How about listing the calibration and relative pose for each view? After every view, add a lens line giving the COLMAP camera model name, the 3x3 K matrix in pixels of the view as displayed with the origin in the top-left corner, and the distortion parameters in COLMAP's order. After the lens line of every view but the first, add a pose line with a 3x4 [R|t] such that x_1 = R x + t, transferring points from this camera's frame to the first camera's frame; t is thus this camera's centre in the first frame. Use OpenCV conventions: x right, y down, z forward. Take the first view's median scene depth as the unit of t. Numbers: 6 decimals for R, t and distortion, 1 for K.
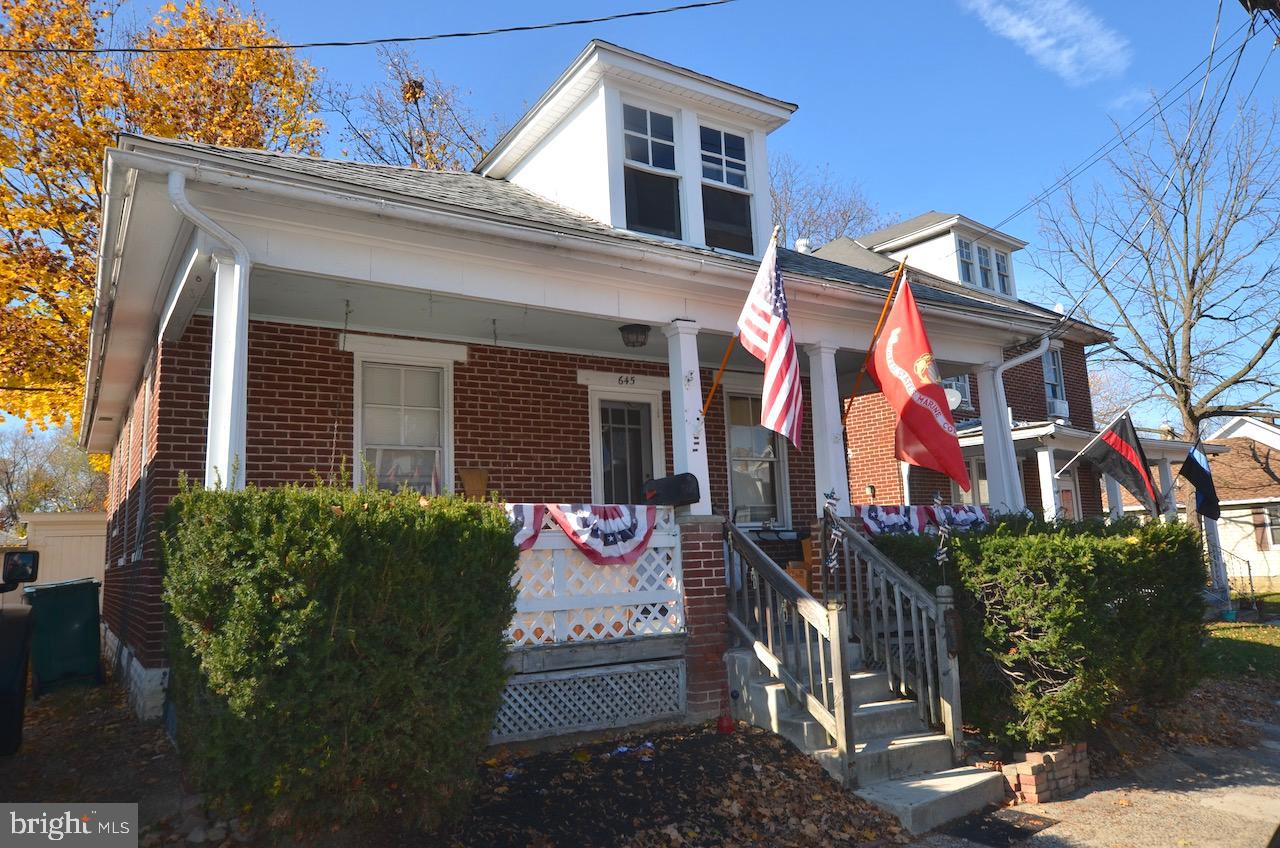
lens RADIAL K [[872.1, 0, 645.9], [0, 872.1, 425.7], [0, 0, 1]] dist [-0.001089, 0.004130]
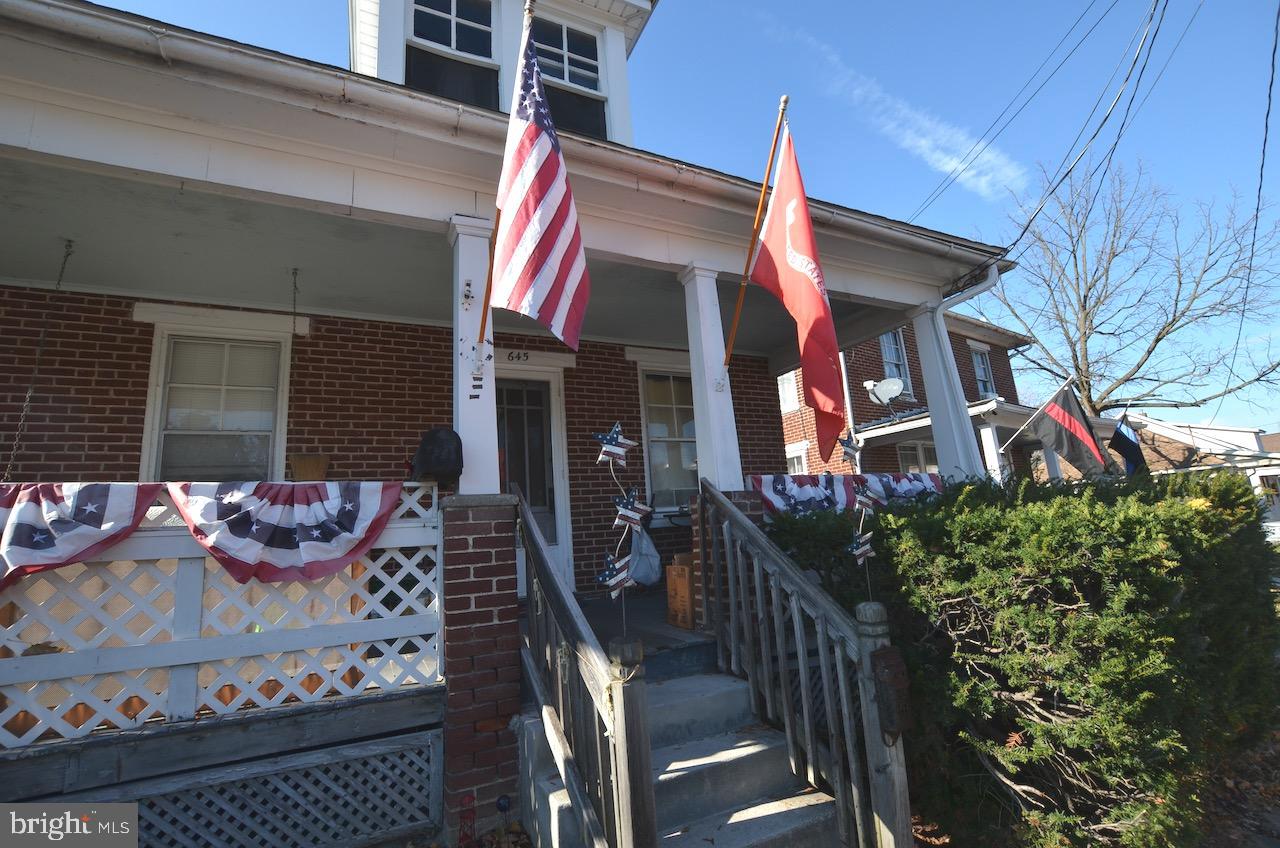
lens RADIAL K [[562.4, 0, 648.4], [0, 562.4, 425.4], [0, 0, 1]] dist [-0.034796, 0.006052]
pose [[0.994314, -0.053909, -0.091832, 0.205540], [0.049582, 0.997579, -0.048762, 0.070322], [0.094239, 0.043931, 0.994580, 0.538715]]
